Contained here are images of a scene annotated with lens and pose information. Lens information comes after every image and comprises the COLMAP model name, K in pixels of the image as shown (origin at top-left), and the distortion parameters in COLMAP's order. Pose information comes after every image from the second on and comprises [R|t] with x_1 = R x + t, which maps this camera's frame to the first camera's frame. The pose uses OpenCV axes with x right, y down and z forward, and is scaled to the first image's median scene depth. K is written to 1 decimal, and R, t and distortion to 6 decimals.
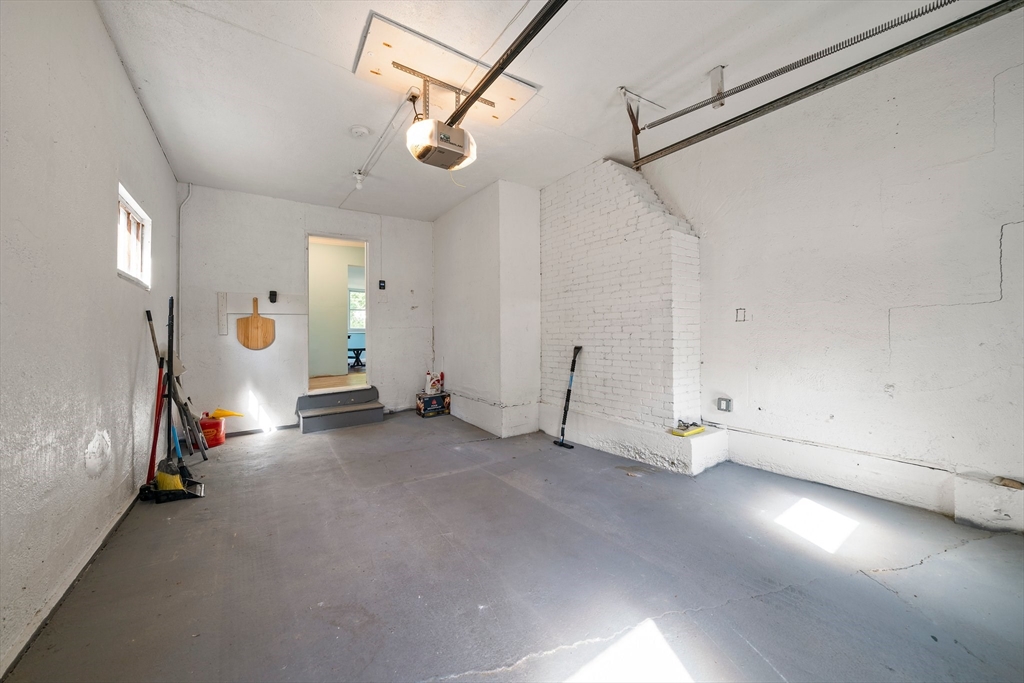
lens RADIAL K [[361.8, 0, 518.3], [0, 361.8, 347.9], [0, 0, 1]] dist [-0.010355, 0.000097]
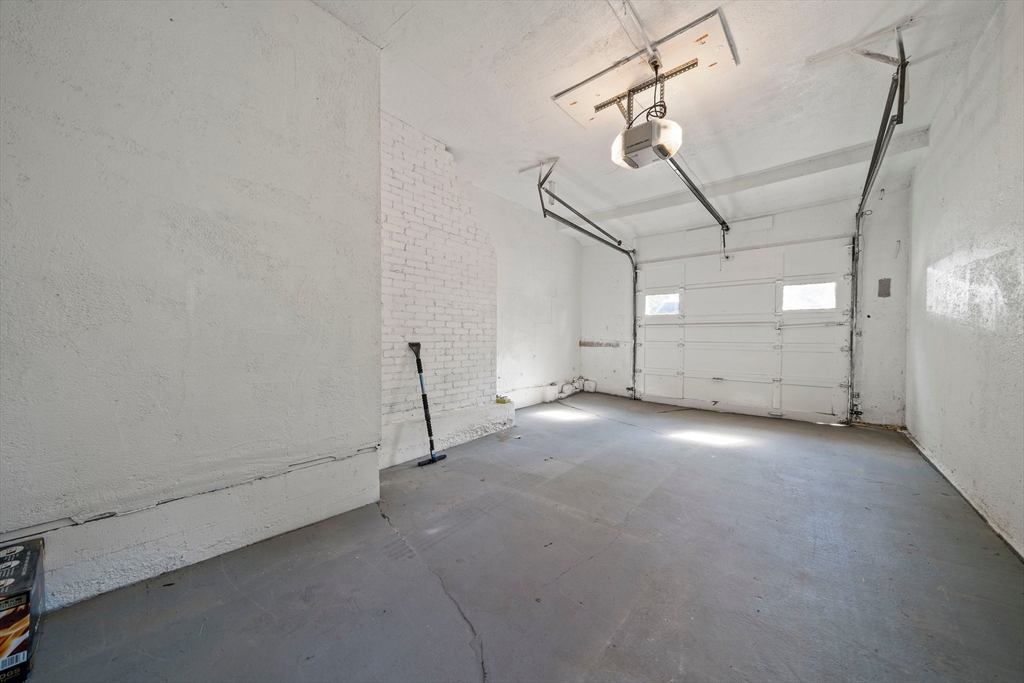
lens RADIAL K [[361.8, 0, 518.3], [0, 361.8, 347.9], [0, 0, 1]] dist [-0.010355, 0.000097]
pose [[-0.247130, -0.039010, 0.968197, -0.772151], [0.007324, 0.999086, 0.042124, -0.027908], [-0.968955, 0.017501, -0.246618, 1.071533]]
